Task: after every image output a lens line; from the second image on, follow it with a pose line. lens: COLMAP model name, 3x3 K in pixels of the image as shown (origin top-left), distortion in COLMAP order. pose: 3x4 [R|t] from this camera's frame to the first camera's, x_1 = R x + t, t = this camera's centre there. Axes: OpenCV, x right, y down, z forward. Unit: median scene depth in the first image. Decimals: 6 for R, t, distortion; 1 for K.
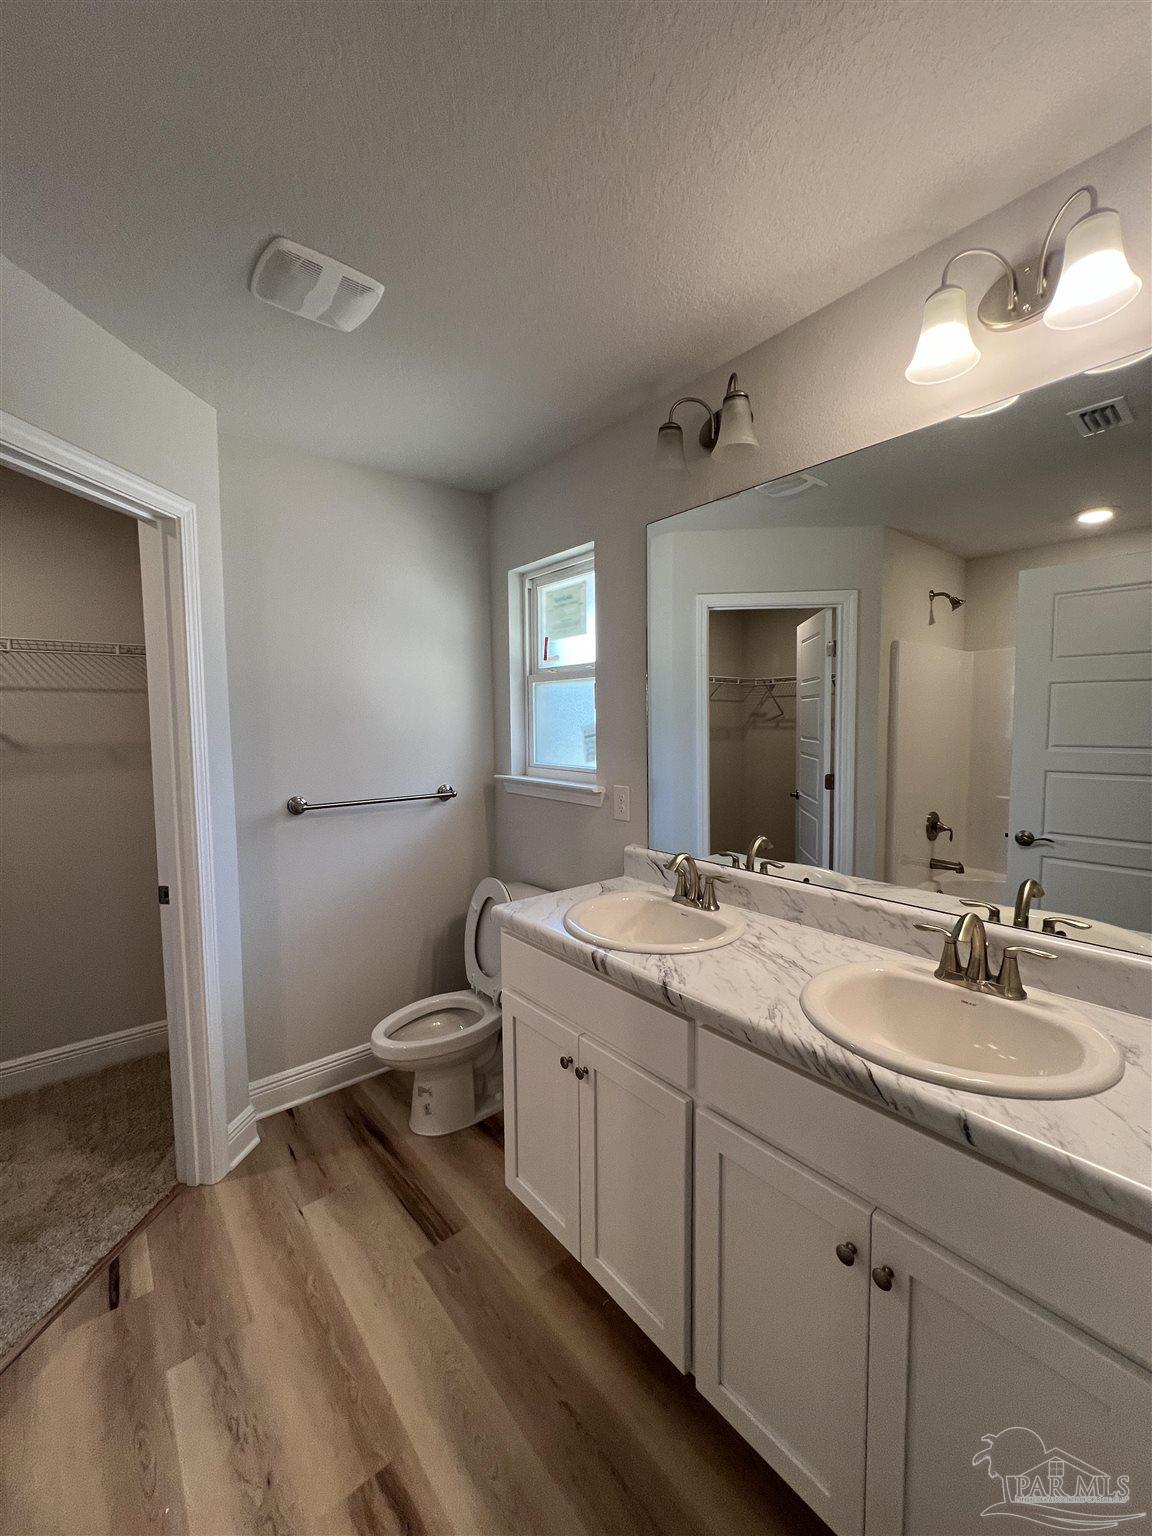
lens RADIAL K [[627.2, 0, 606.3], [0, 627.2, 766.1], [0, 0, 1]] dist [0.008682, -0.000344]
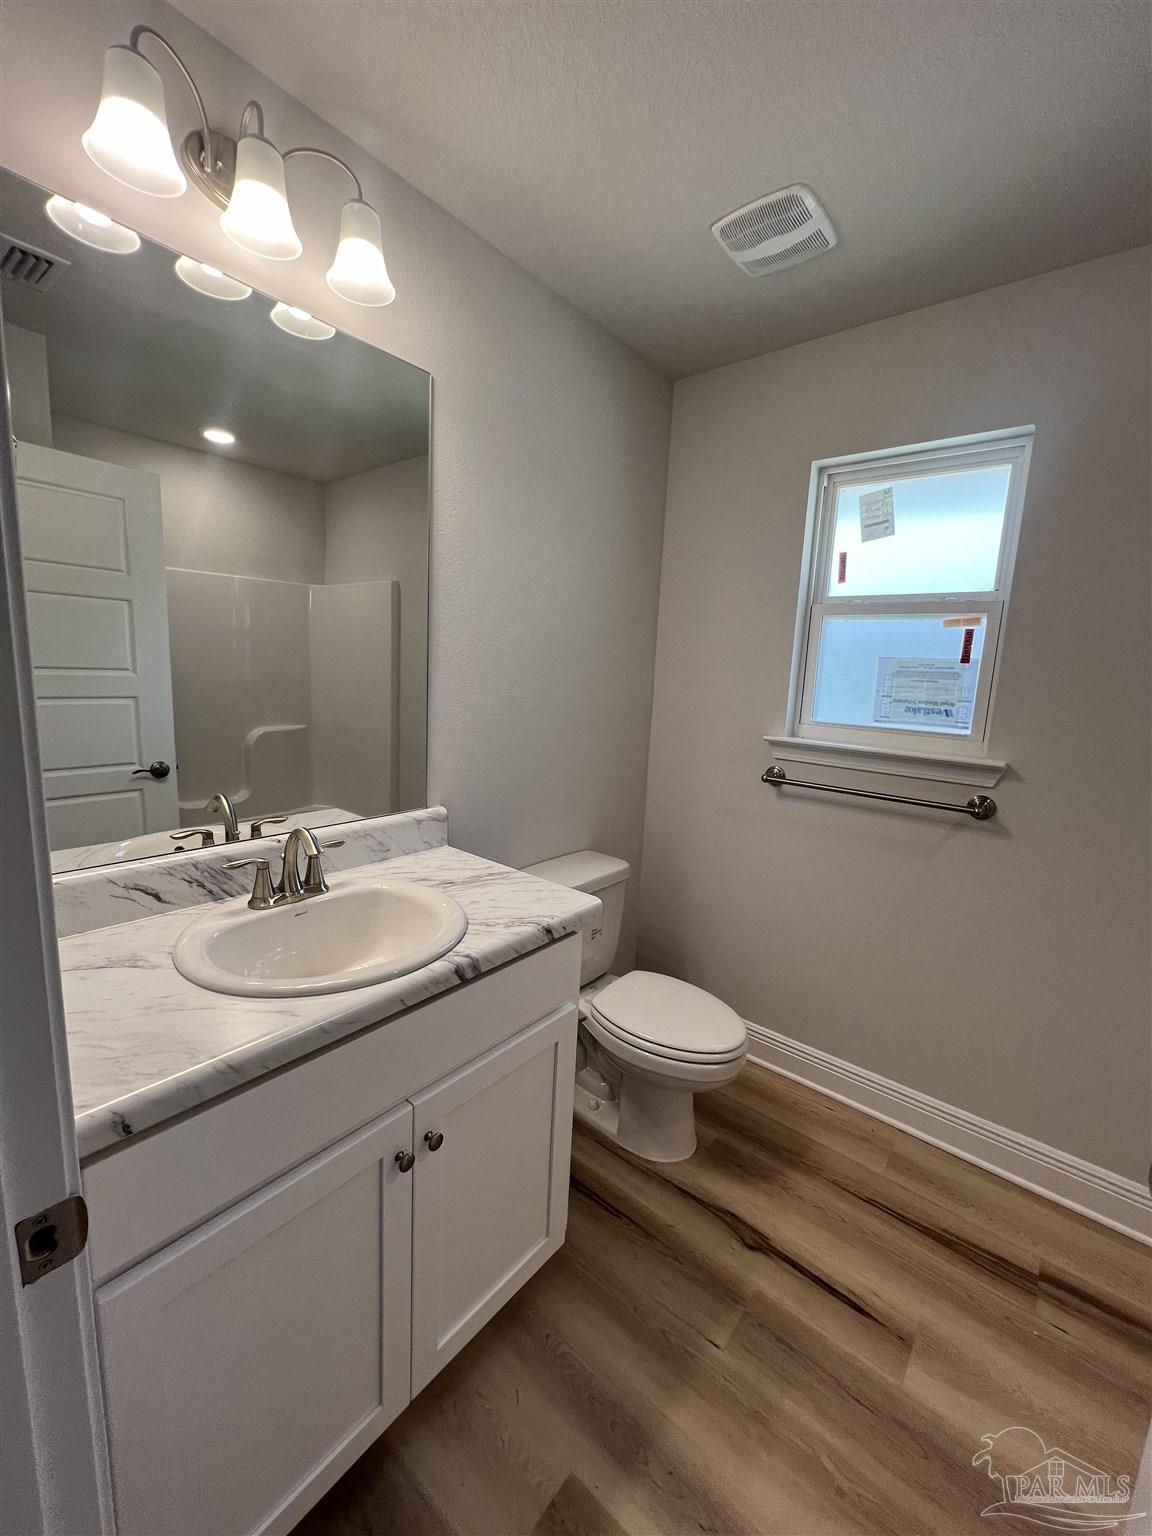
lens RADIAL K [[627.2, 0, 606.3], [0, 627.2, 766.1], [0, 0, 1]] dist [0.008682, -0.000344]
pose [[-0.186416, -0.156284, 0.969961, -0.511642], [0.037964, 0.985384, 0.166065, -0.015318], [-0.981737, 0.067781, -0.177758, 0.726414]]
